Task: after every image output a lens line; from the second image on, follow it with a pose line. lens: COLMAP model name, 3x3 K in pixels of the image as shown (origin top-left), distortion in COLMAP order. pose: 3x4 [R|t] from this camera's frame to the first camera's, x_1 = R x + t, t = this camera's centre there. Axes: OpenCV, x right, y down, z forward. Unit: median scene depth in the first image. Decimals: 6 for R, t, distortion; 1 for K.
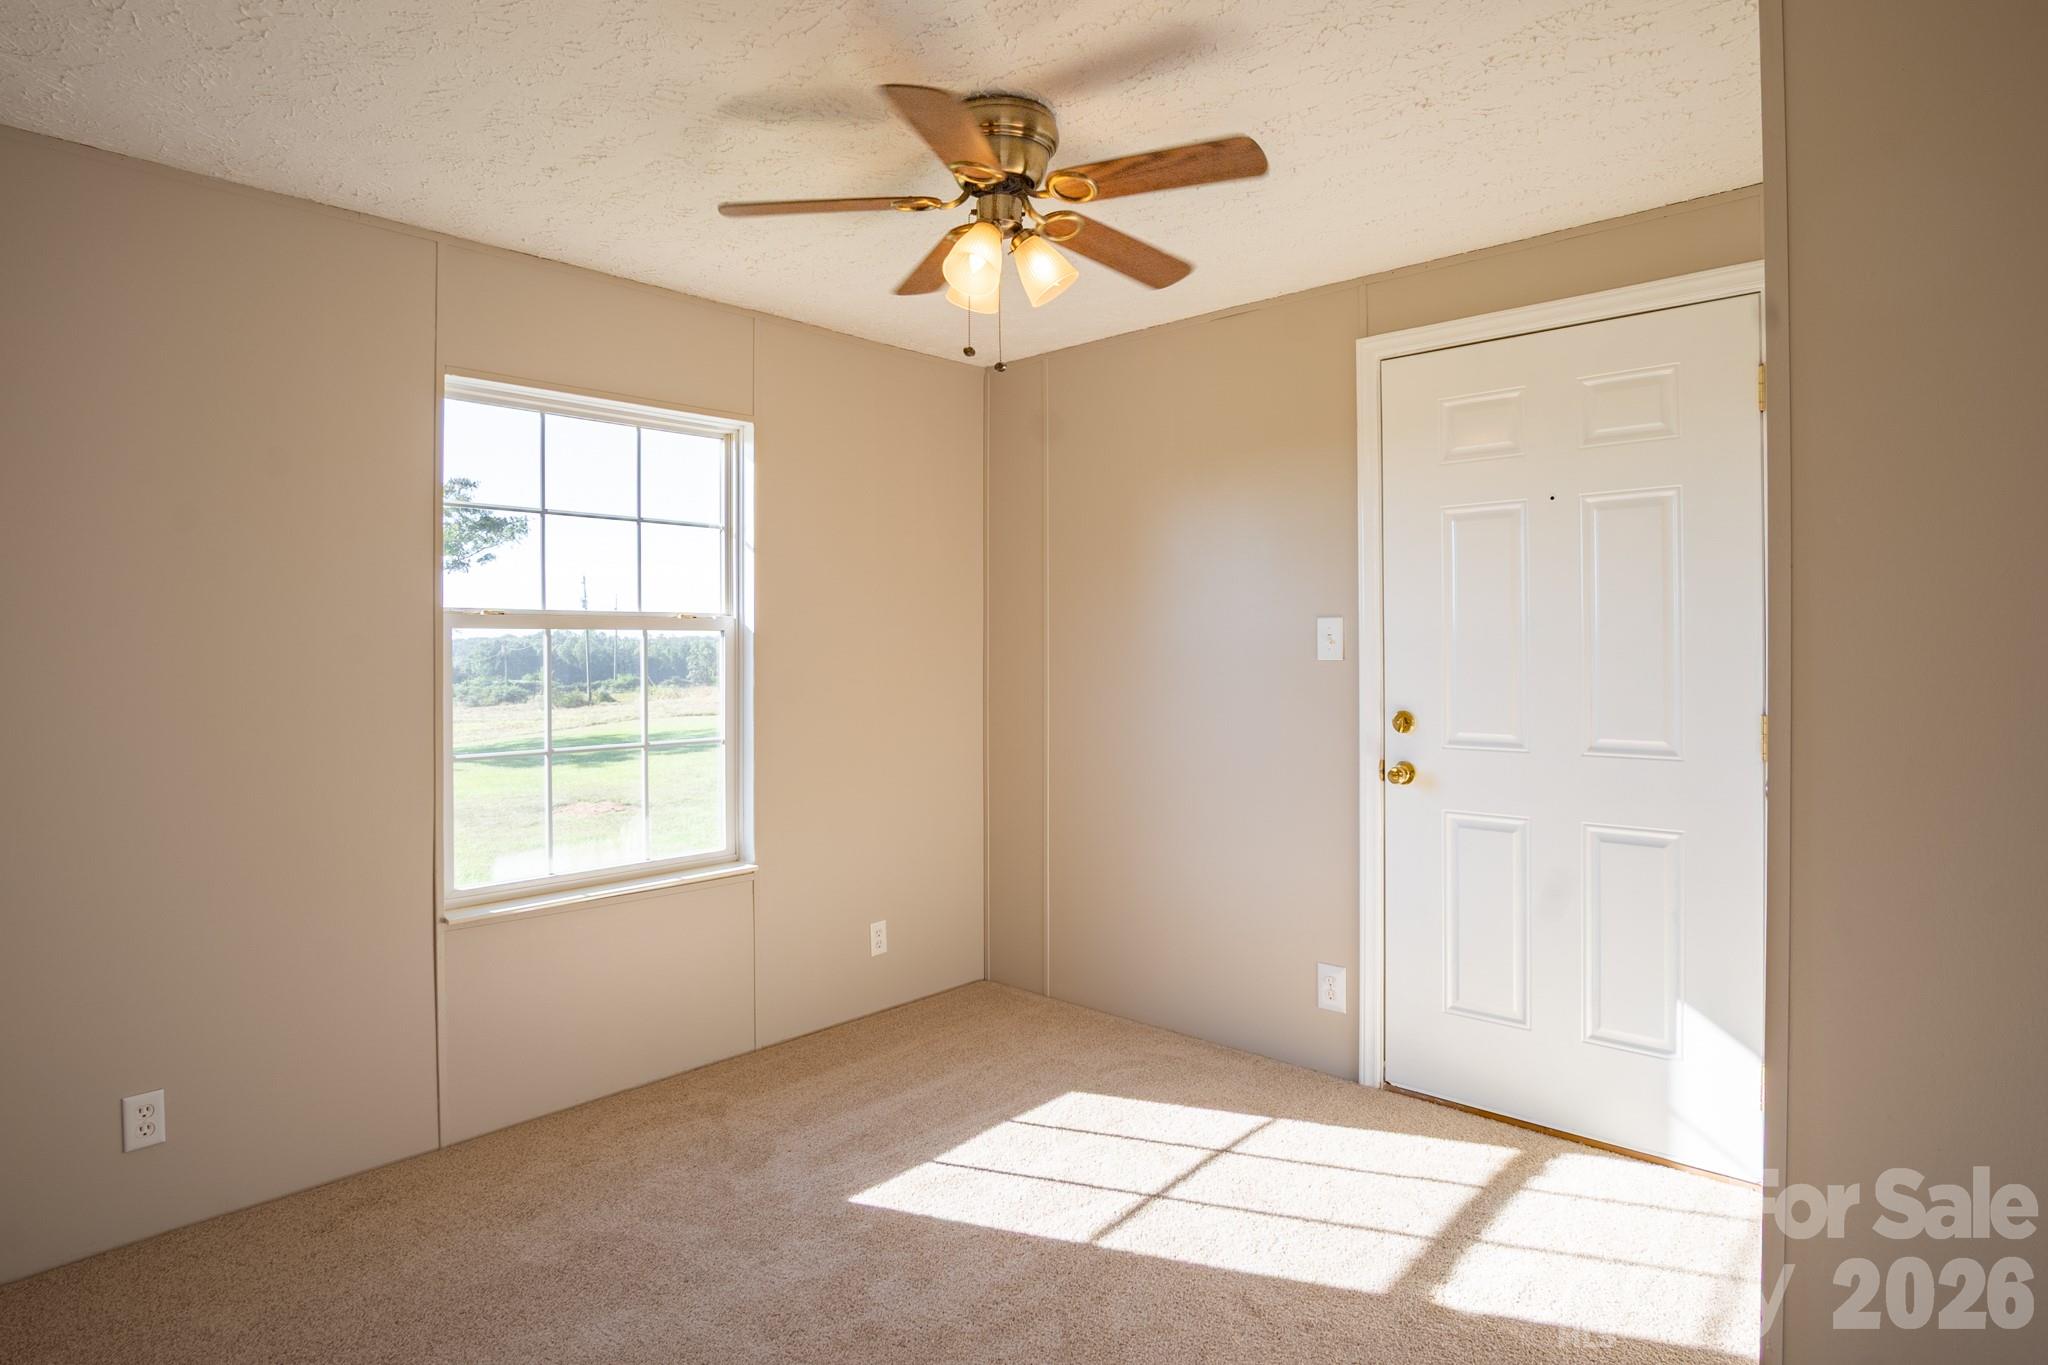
lens RADIAL K [[1113.2, 0, 1012.8], [0, 1113.2, 661.9], [0, 0, 1]] dist [-0.034402, 0.012985]
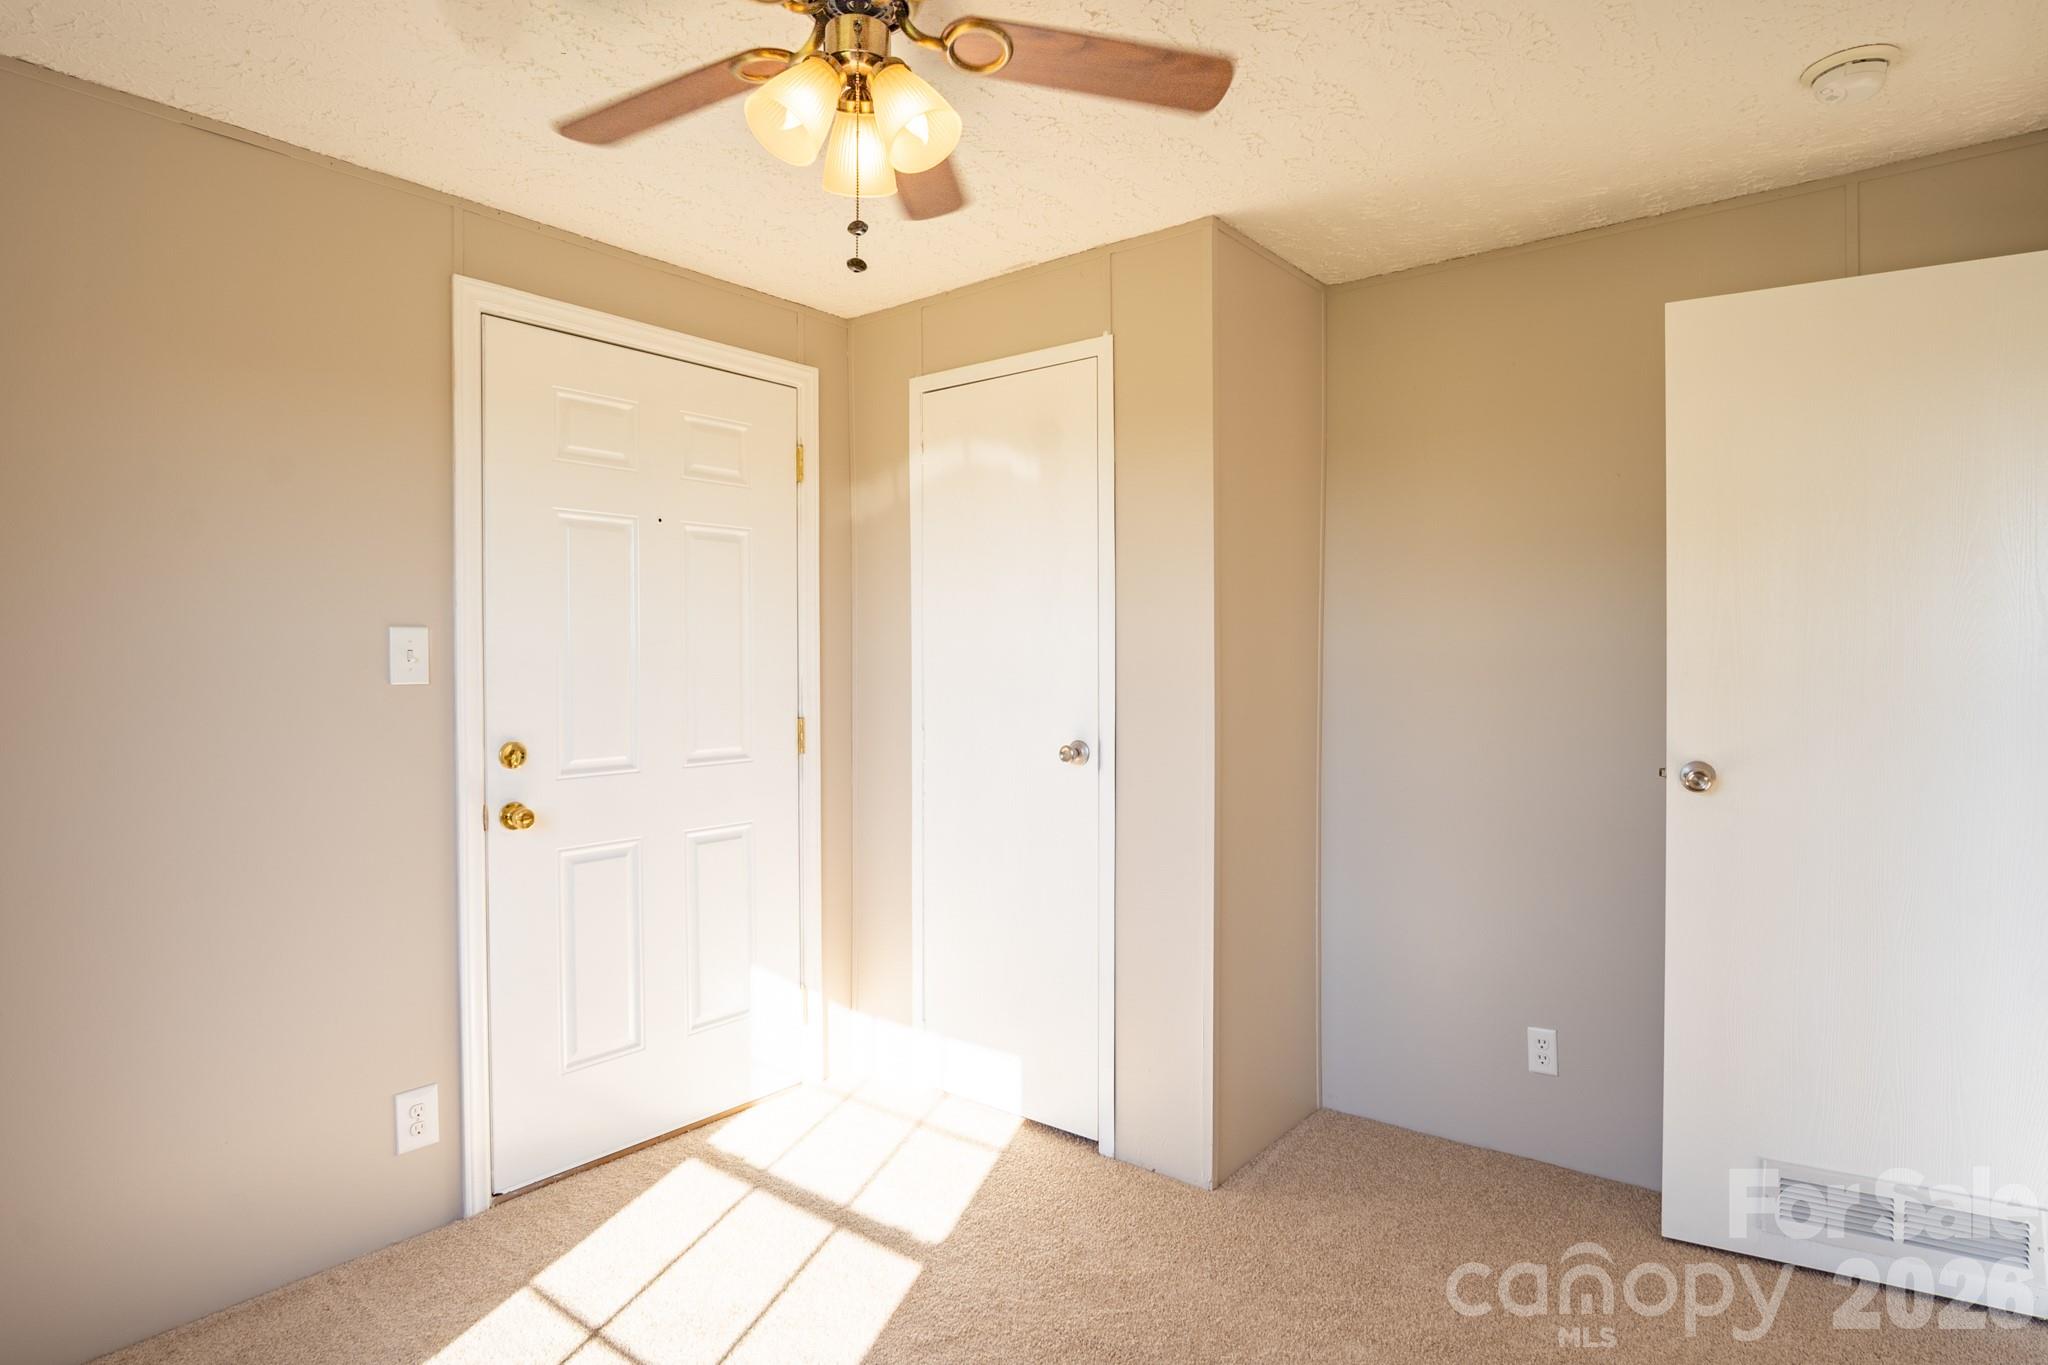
lens RADIAL K [[1111.8, 0, 1060.8], [0, 1111.8, 673.5], [0, 0, 1]] dist [-0.038039, 0.000238]
pose [[-0.108432, -0.012307, 0.994028, -0.525162], [0.012498, 0.999827, 0.013742, -0.014309], [-0.994025, 0.013914, -0.108260, 0.684293]]
